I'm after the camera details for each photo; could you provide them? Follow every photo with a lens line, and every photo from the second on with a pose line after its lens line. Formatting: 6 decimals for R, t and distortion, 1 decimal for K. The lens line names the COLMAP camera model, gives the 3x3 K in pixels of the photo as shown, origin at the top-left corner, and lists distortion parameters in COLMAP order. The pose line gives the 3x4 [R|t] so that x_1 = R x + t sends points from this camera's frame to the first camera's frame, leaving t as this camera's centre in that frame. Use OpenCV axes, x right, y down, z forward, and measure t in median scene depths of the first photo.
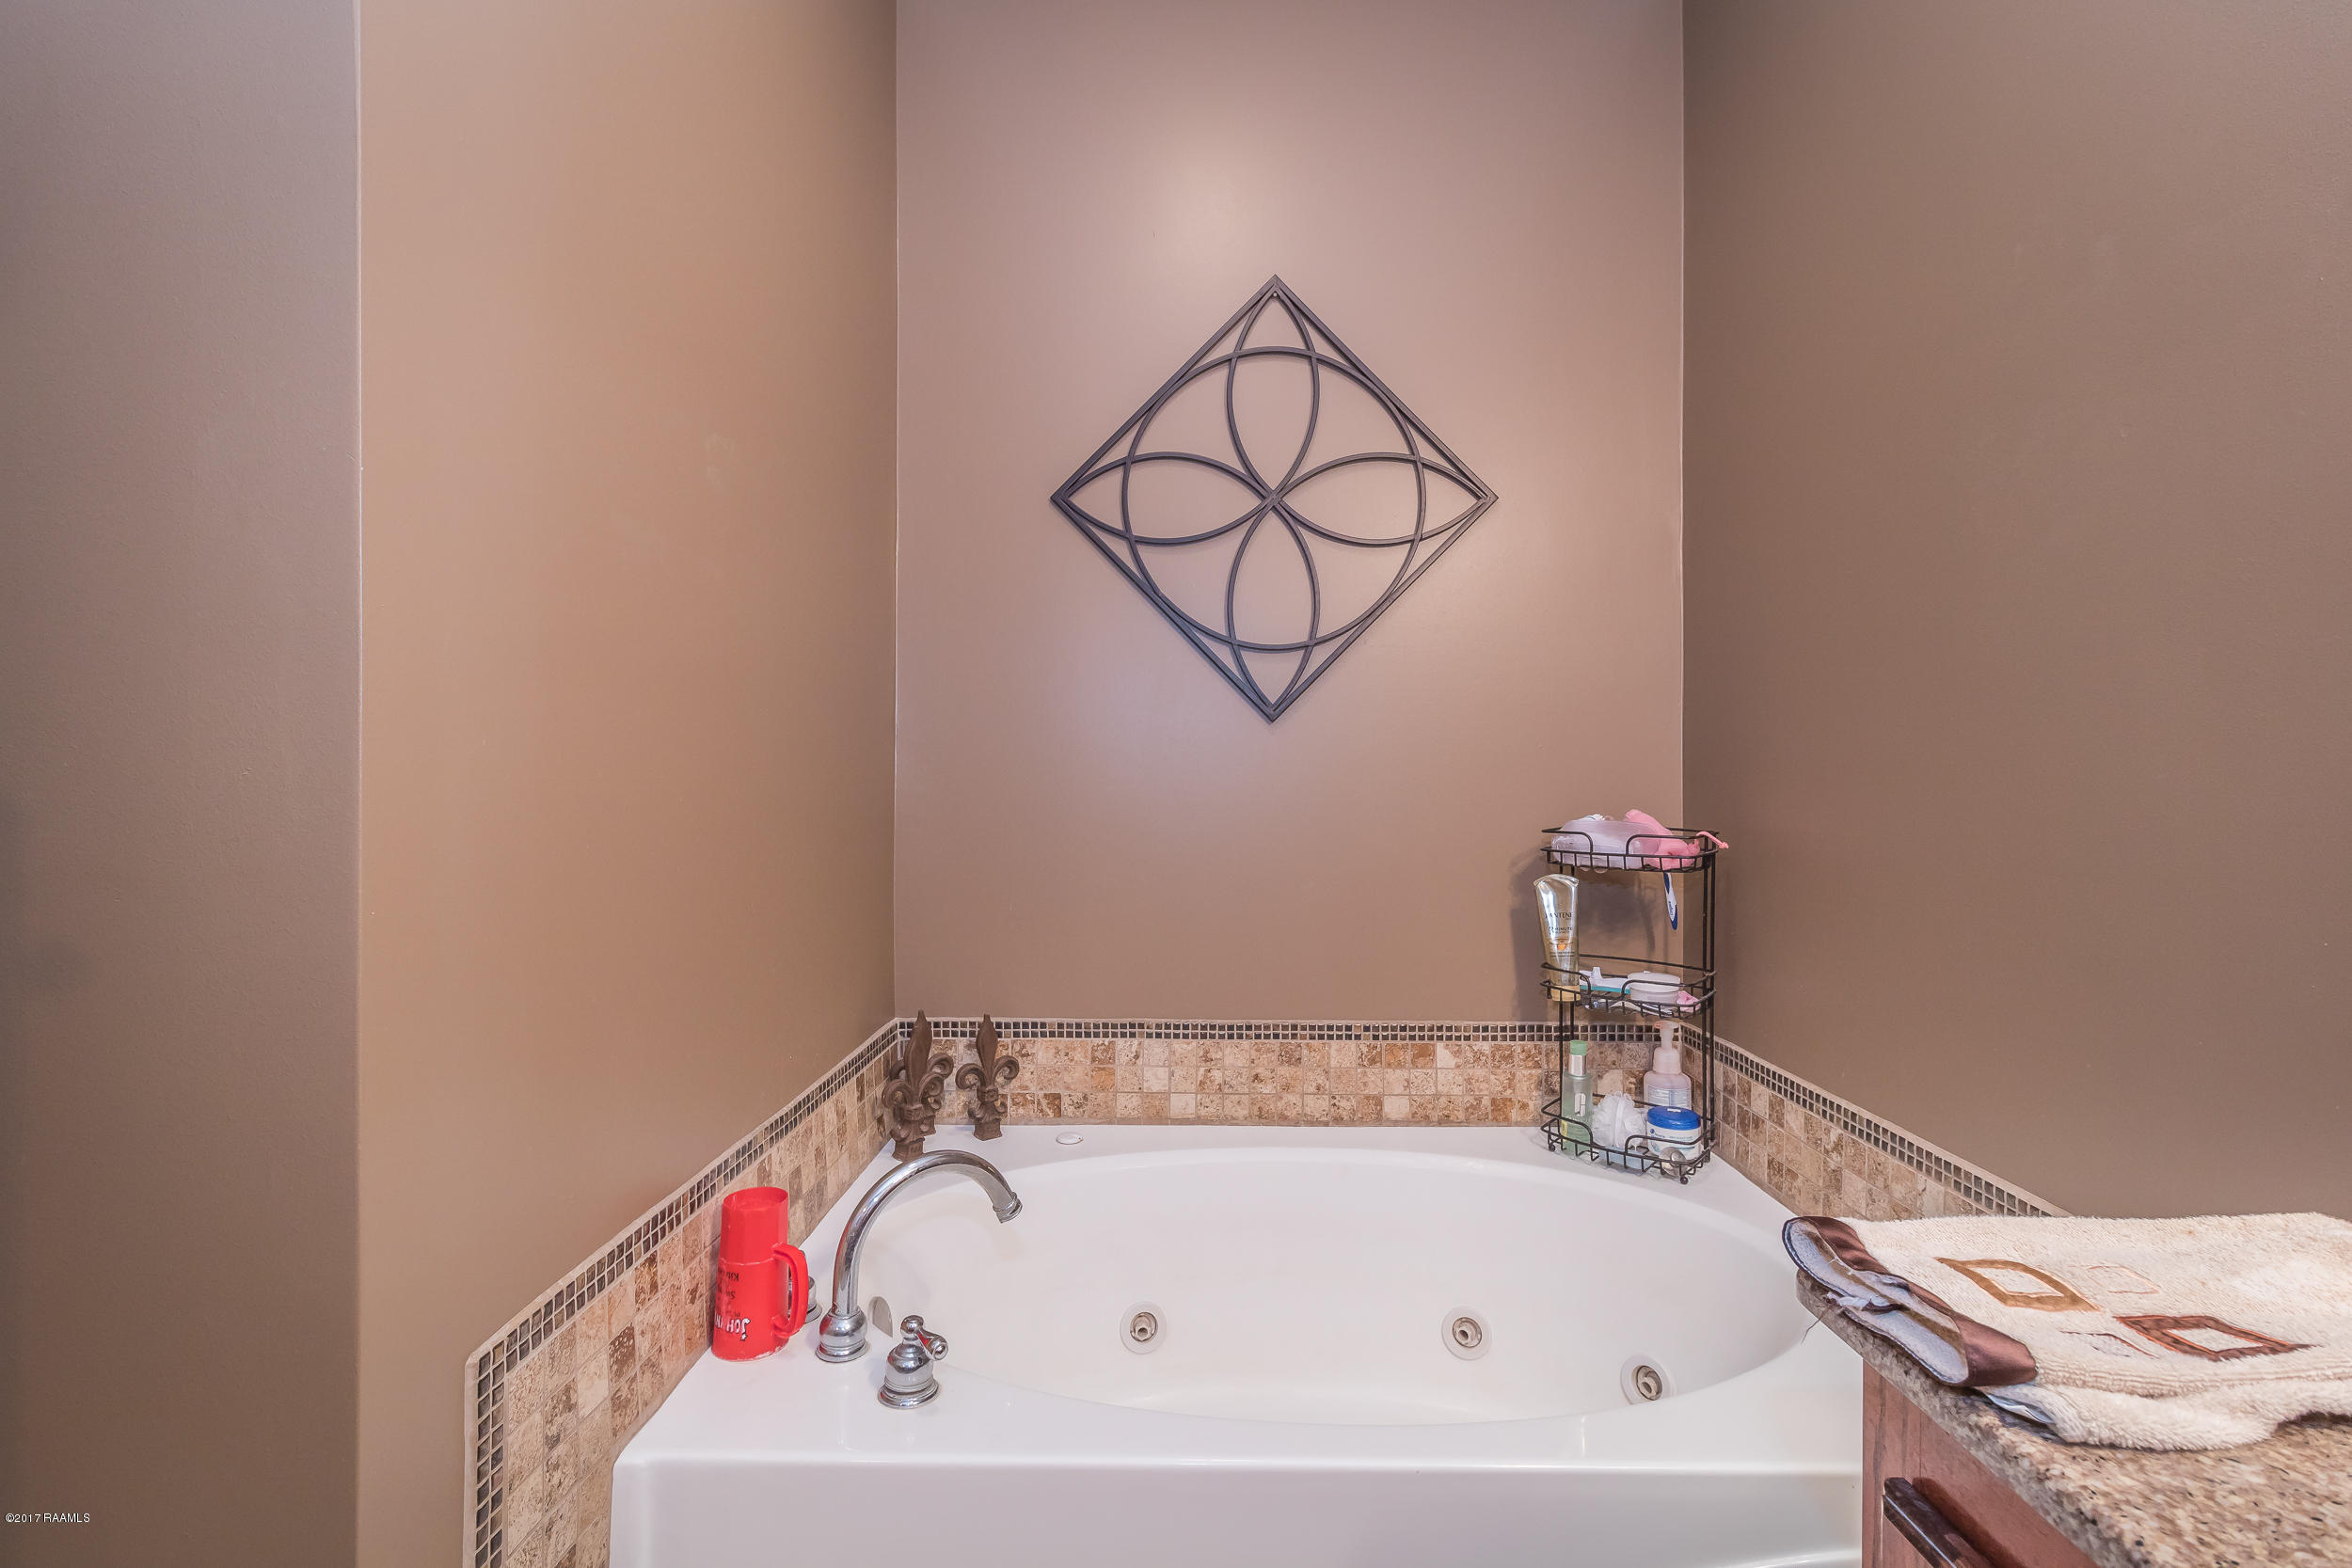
lens RADIAL K [[1093.2, 0, 1173.8], [0, 1093.2, 778.7], [0, 0, 1]] dist [0.002299, -0.000226]
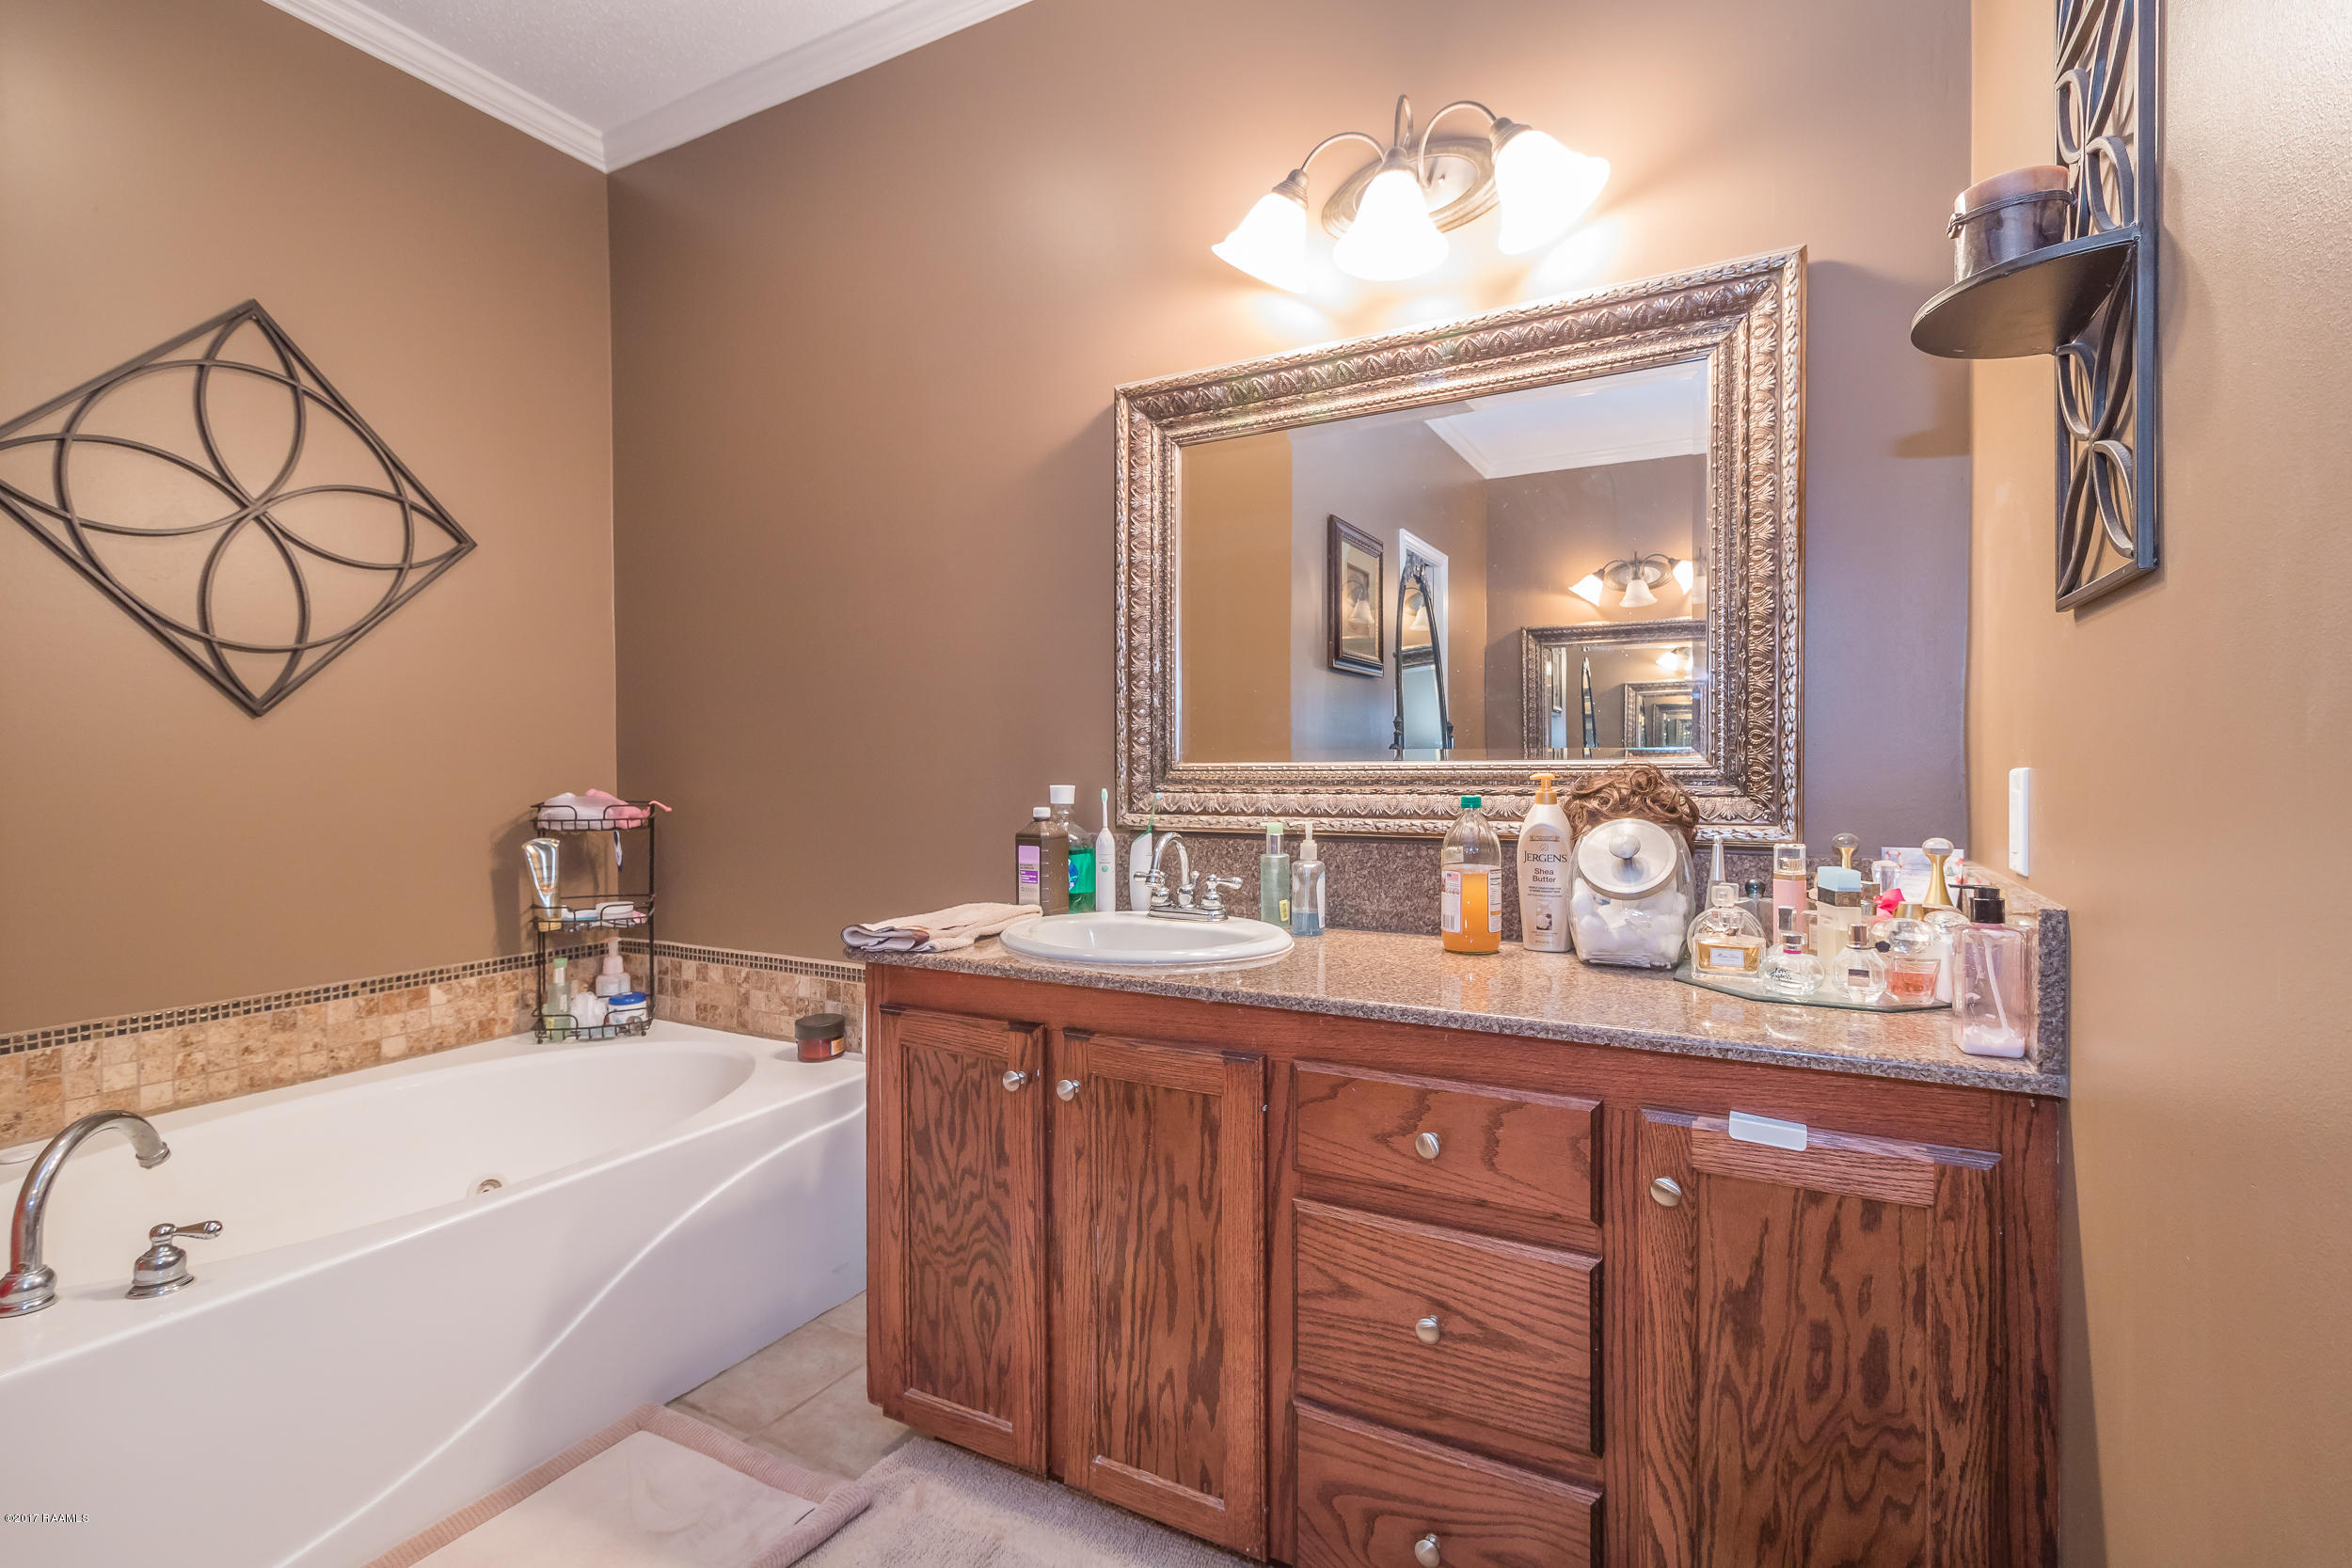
lens RADIAL K [[1093.2, 0, 1177.3], [0, 1093.2, 767.0], [0, 0, 1]] dist [0.002299, -0.000226]
pose [[0.472619, -0.009050, 0.881220, -0.435289], [0.007751, 0.999951, 0.006112, -0.002295], [-0.881233, 0.003942, 0.472666, -0.306541]]
